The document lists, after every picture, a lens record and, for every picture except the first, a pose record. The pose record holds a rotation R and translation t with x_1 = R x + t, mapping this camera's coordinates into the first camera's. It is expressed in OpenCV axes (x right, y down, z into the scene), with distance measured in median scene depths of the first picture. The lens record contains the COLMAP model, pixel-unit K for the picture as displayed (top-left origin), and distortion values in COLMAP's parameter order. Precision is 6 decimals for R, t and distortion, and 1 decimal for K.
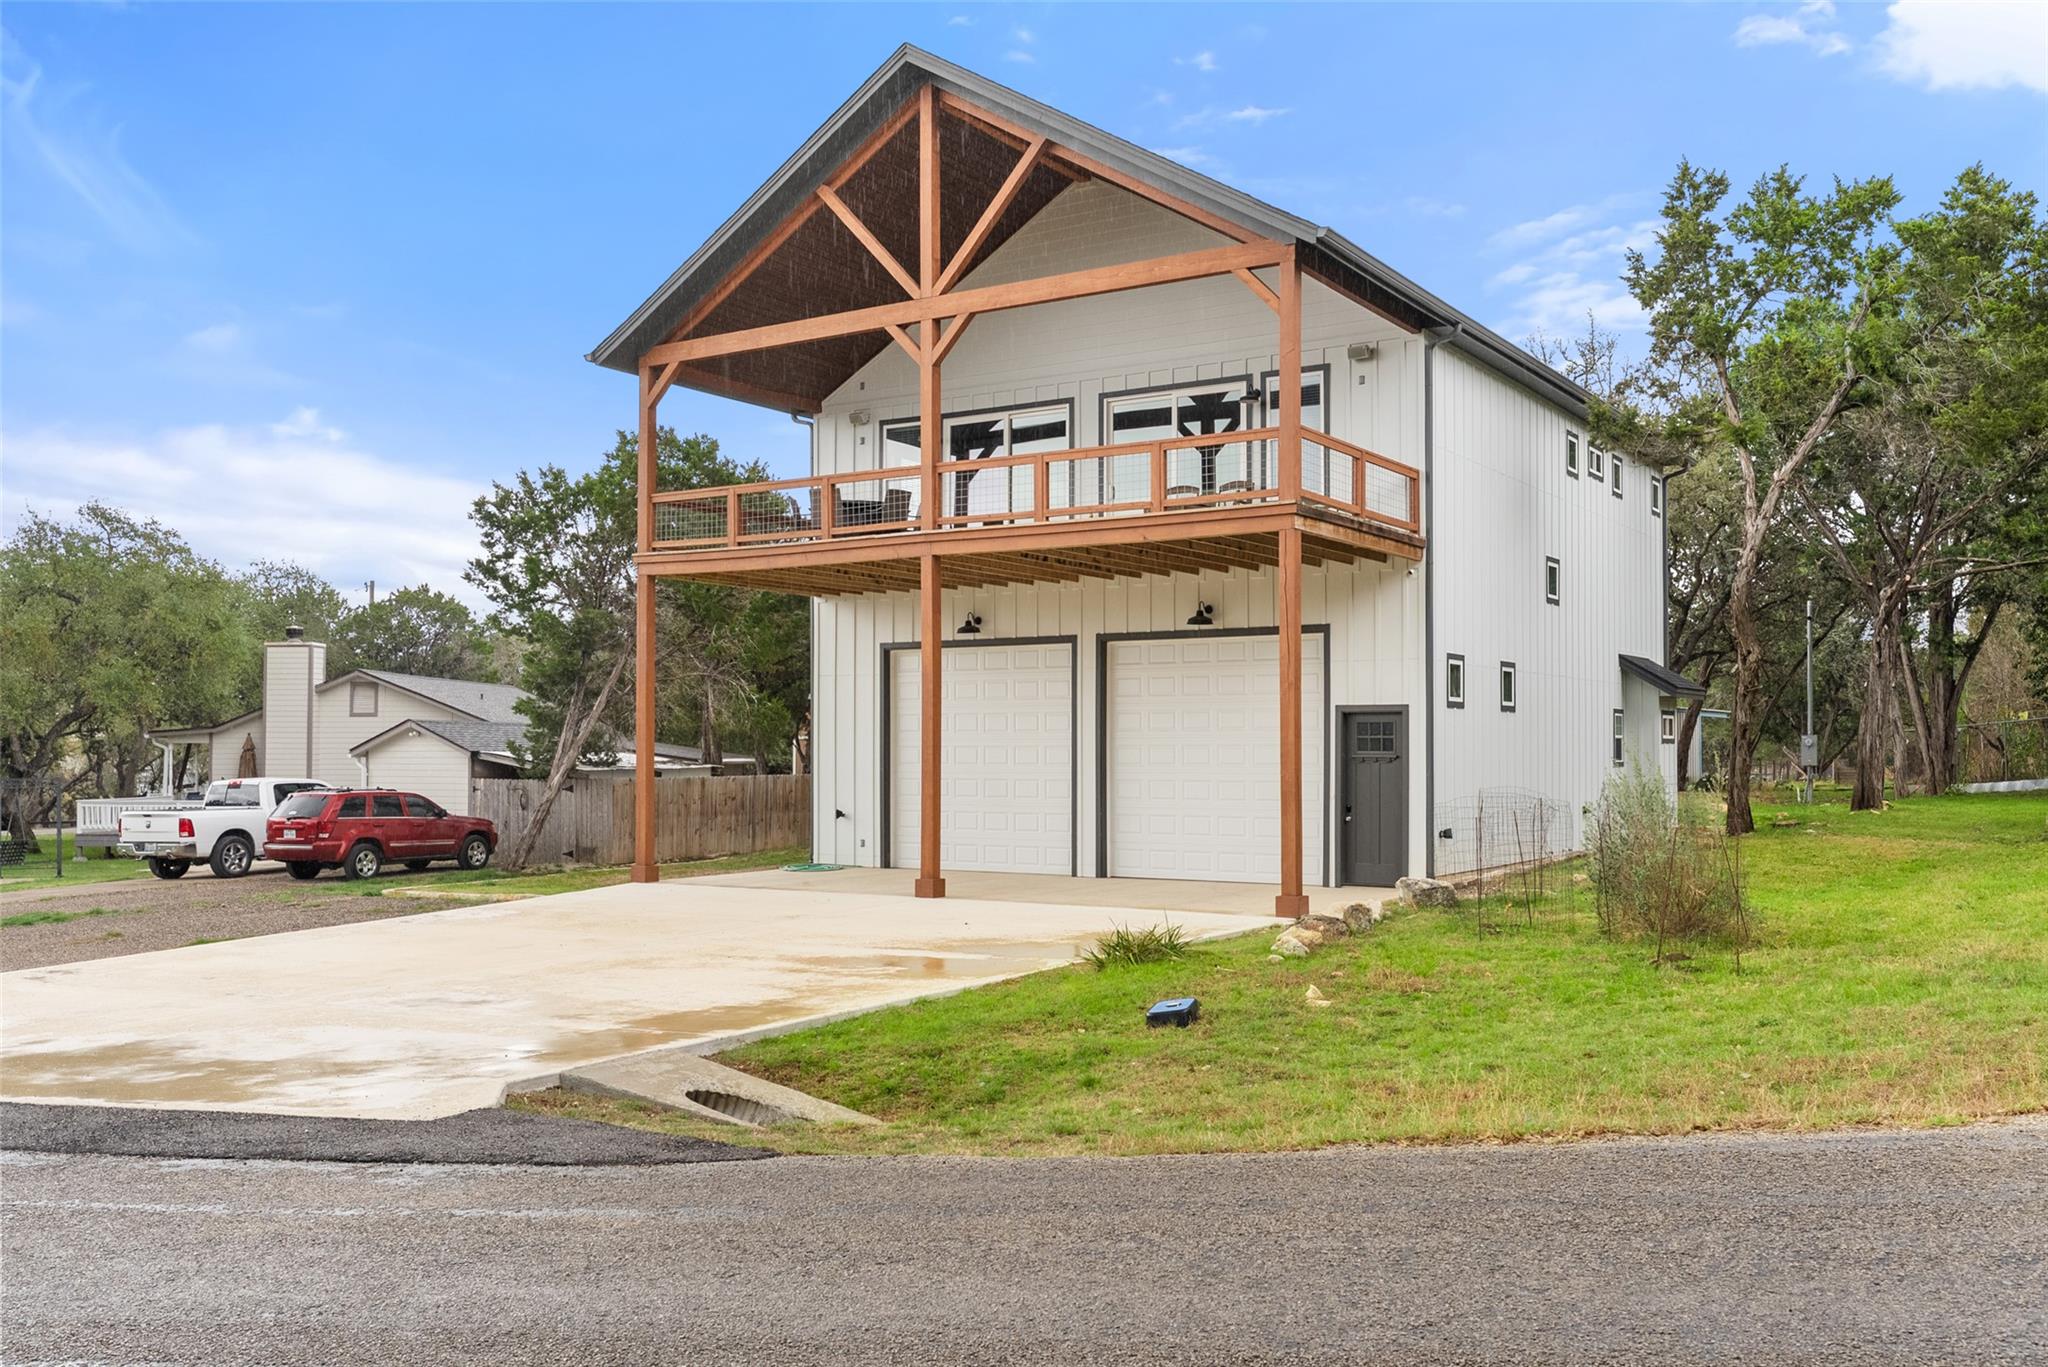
lens RADIAL K [[1797.0, 0, 1022.3], [0, 1797.0, 718.4], [0, 0, 1]] dist [0.050063, 0.001061]
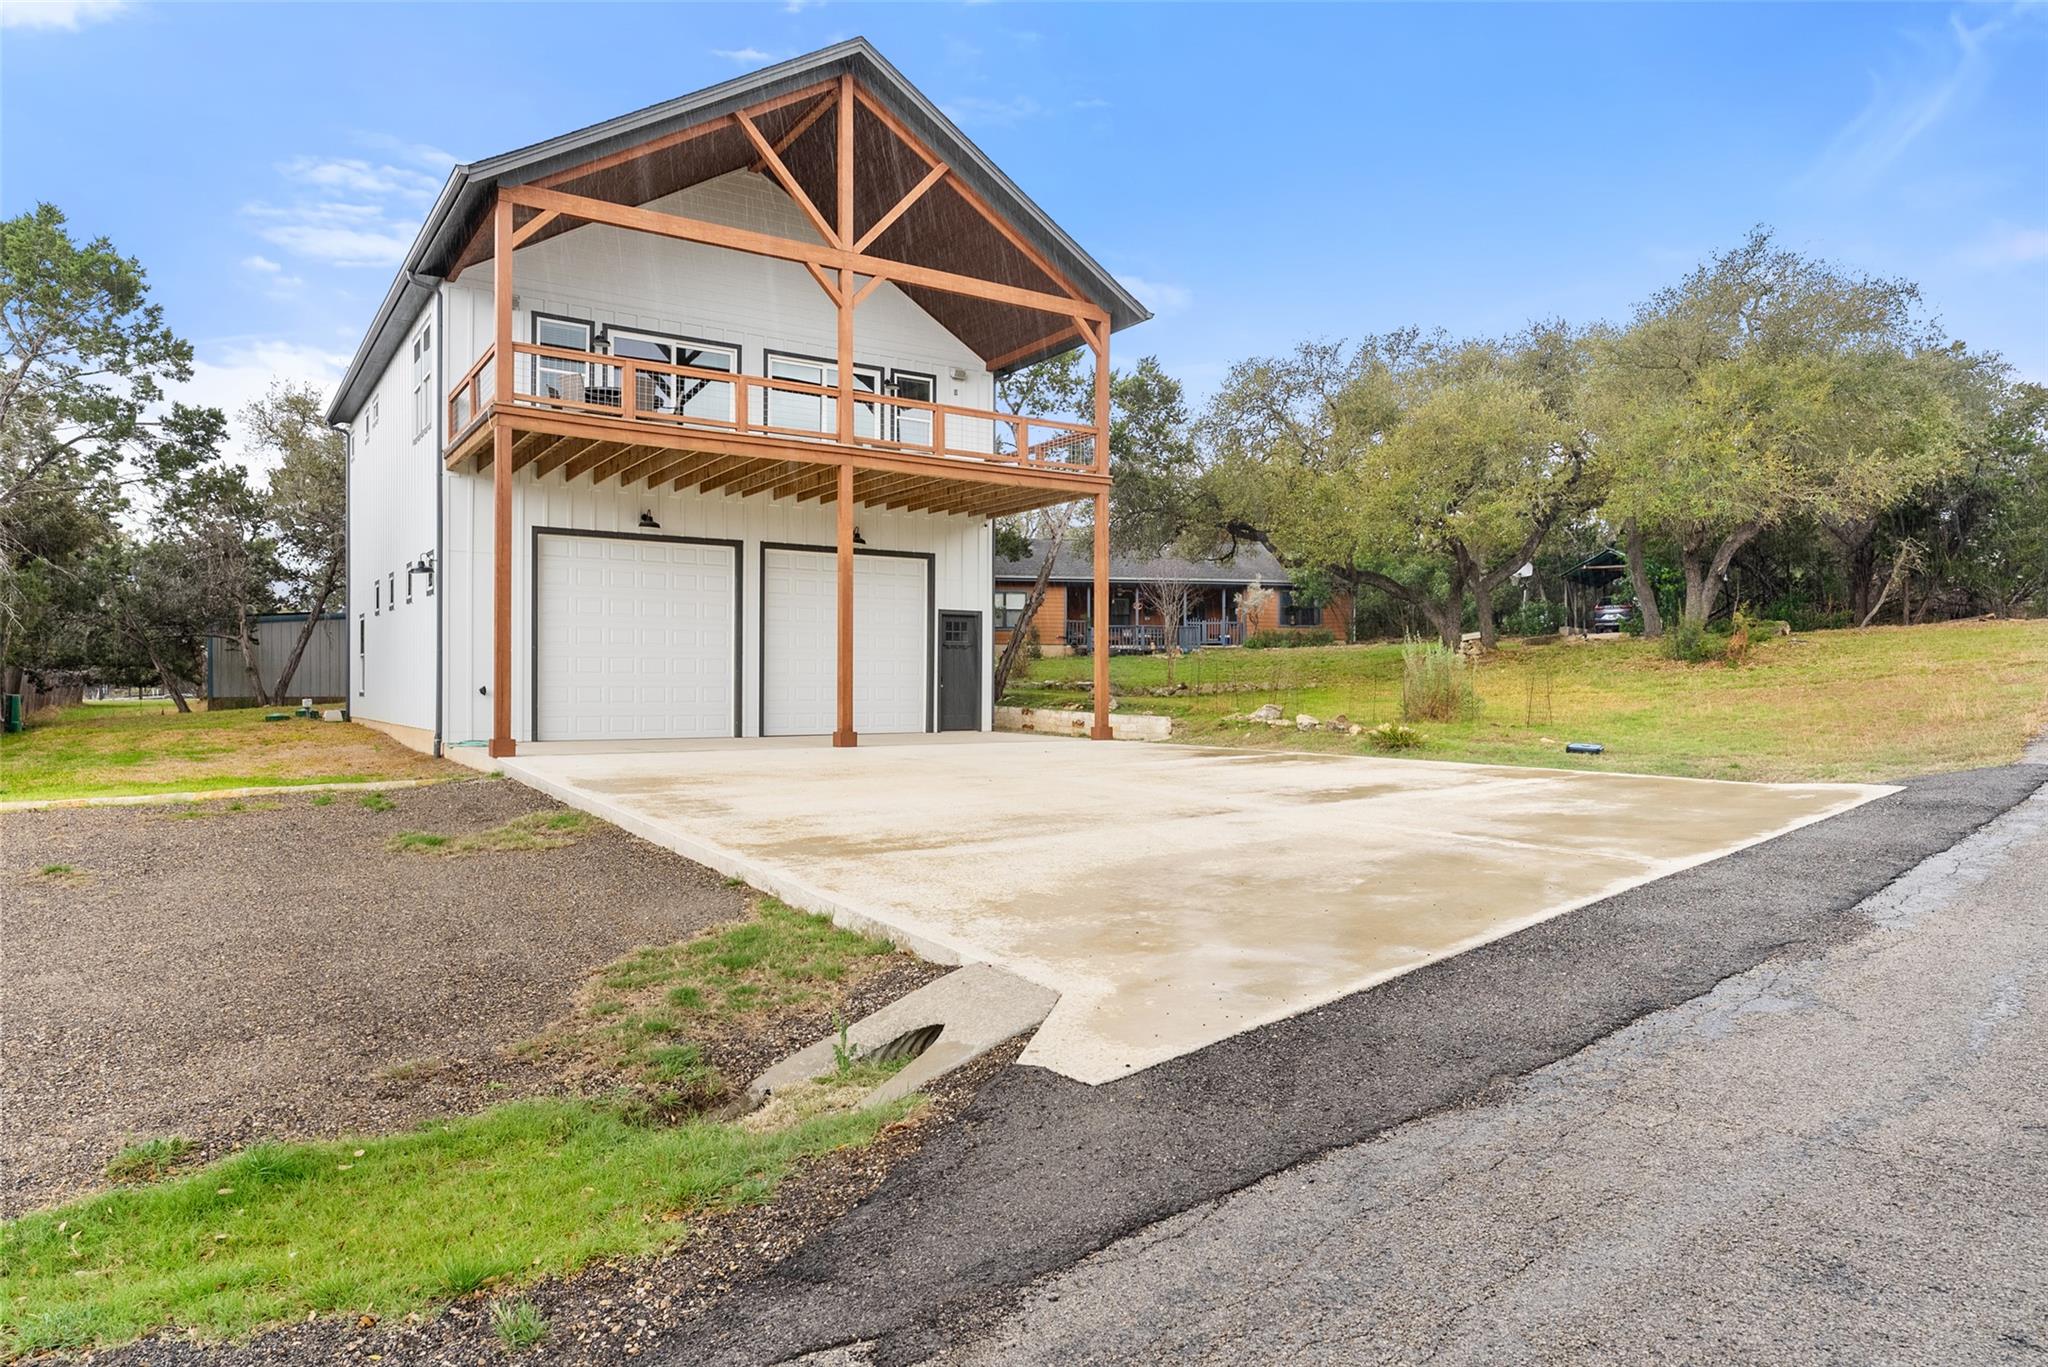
lens RADIAL K [[1213.6, 0, 1024.0], [0, 1213.6, 683.5], [0, 0, 1]] dist [-0.000347, -0.000033]
pose [[0.389610, -0.005052, 0.920966, -0.717331], [-0.018977, 0.999729, 0.013513, 0.039384], [-0.920784, -0.022742, 0.389408, 0.546240]]
